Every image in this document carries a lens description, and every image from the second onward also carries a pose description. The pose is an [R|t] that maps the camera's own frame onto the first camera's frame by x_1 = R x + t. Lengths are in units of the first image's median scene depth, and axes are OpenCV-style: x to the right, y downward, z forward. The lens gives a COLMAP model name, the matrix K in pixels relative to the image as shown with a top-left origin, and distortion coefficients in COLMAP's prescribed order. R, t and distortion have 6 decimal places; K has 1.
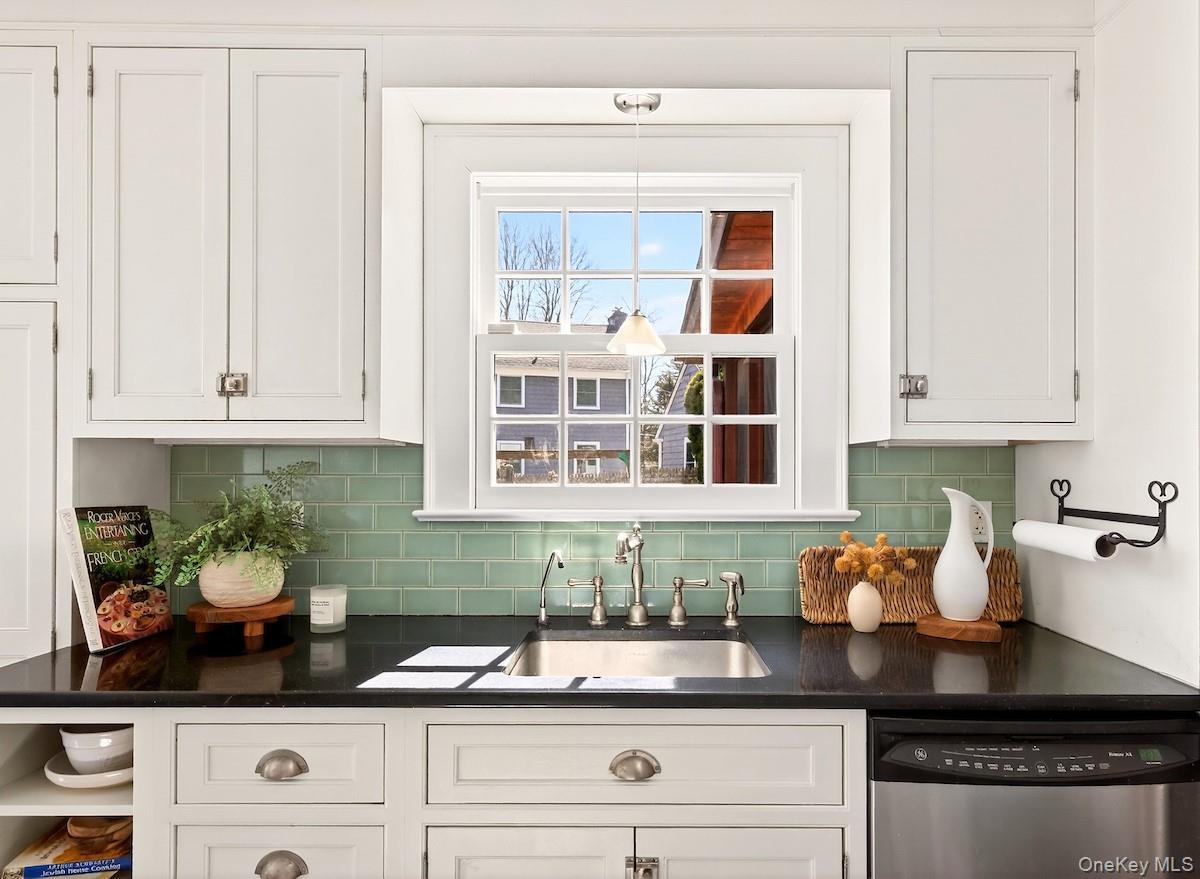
lens RADIAL K [[693.8, 0, 614.7], [0, 693.8, 463.2], [0, 0, 1]] dist [0.000189, 0.002003]
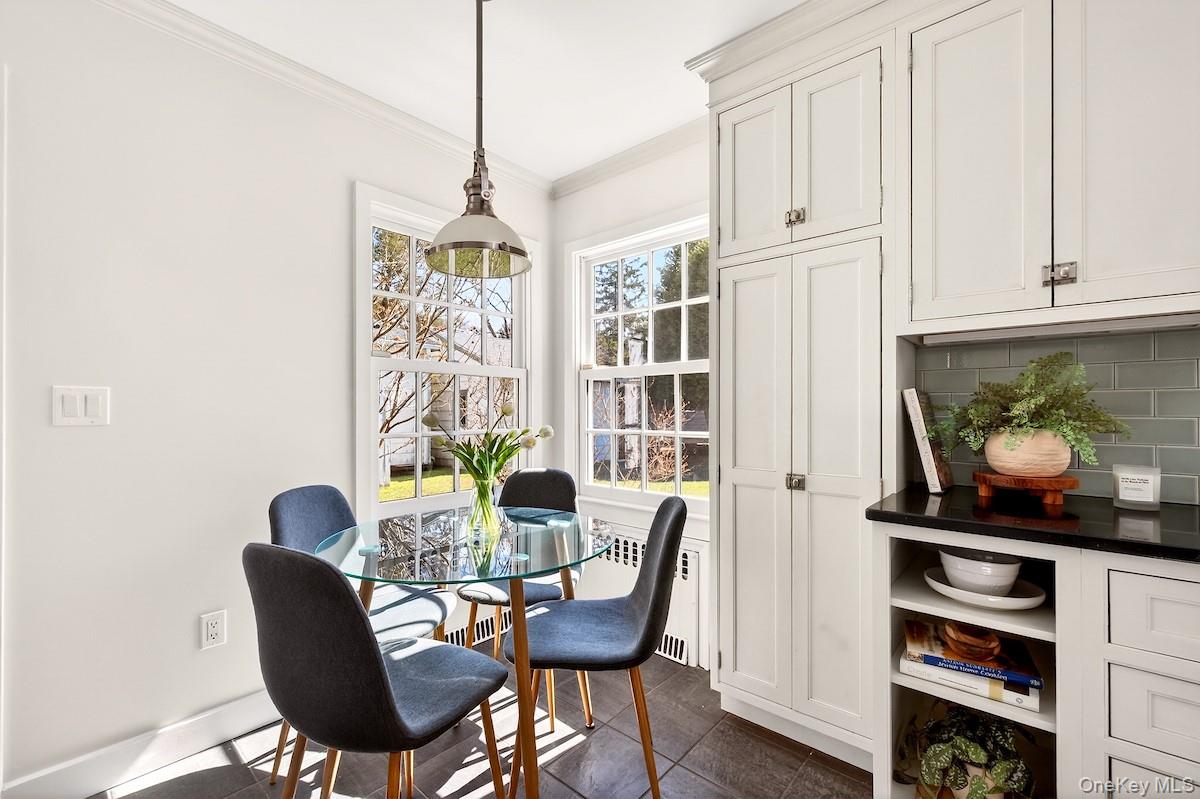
lens RADIAL K [[497.9, 0, 605.7], [0, 497.9, 404.7], [0, 0, 1]] dist [-0.001413, -0.000261]
pose [[0.750347, -0.002821, -0.661038, -0.534721], [0.005017, 0.999986, 0.001426, 0.085321], [0.661025, -0.004386, 0.750351, -0.074371]]
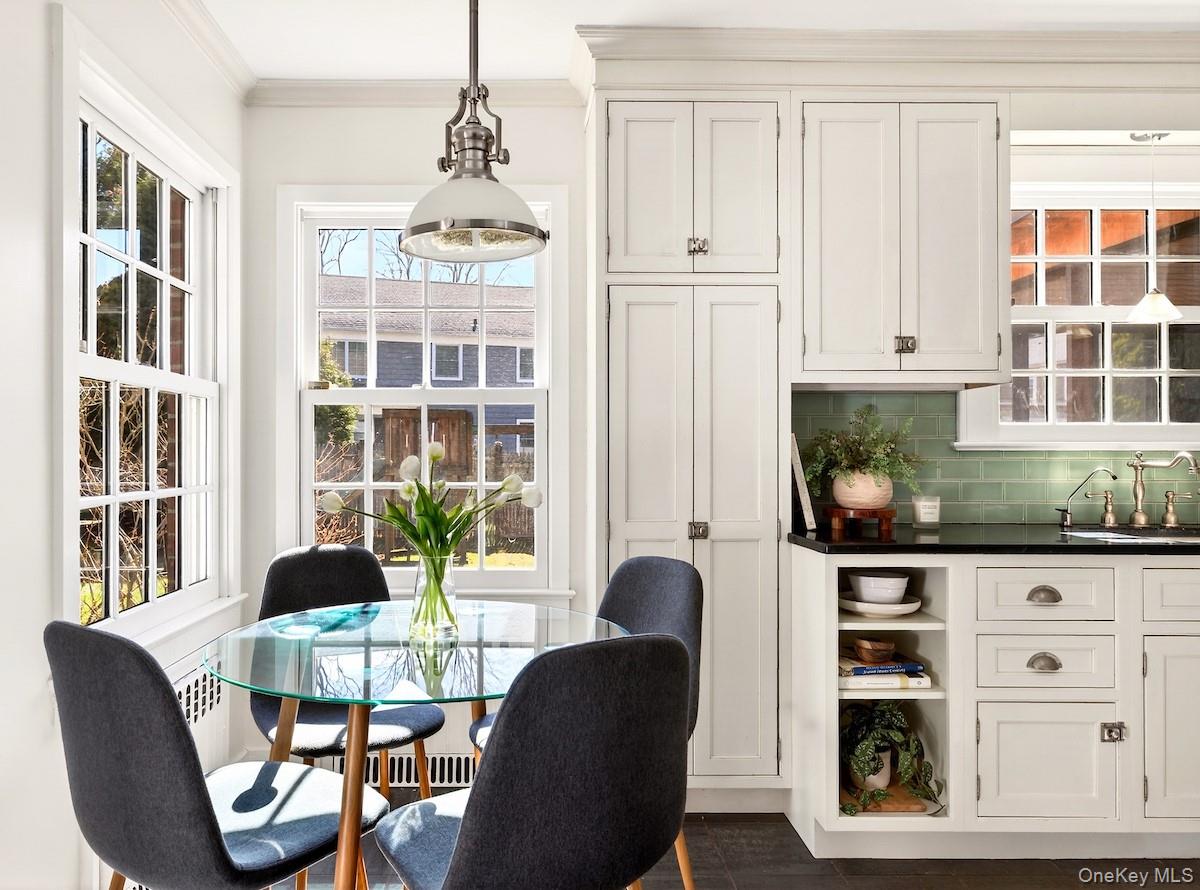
lens RADIAL K [[771.6, 0, 596.4], [0, 771.6, 437.8], [0, 0, 1]] dist [0.012859, -0.004610]
pose [[0.999989, -0.000951, 0.004523, -1.106253], [0.000996, 0.999949, -0.010054, 0.084319], [-0.004513, 0.010058, 0.999939, -0.513993]]
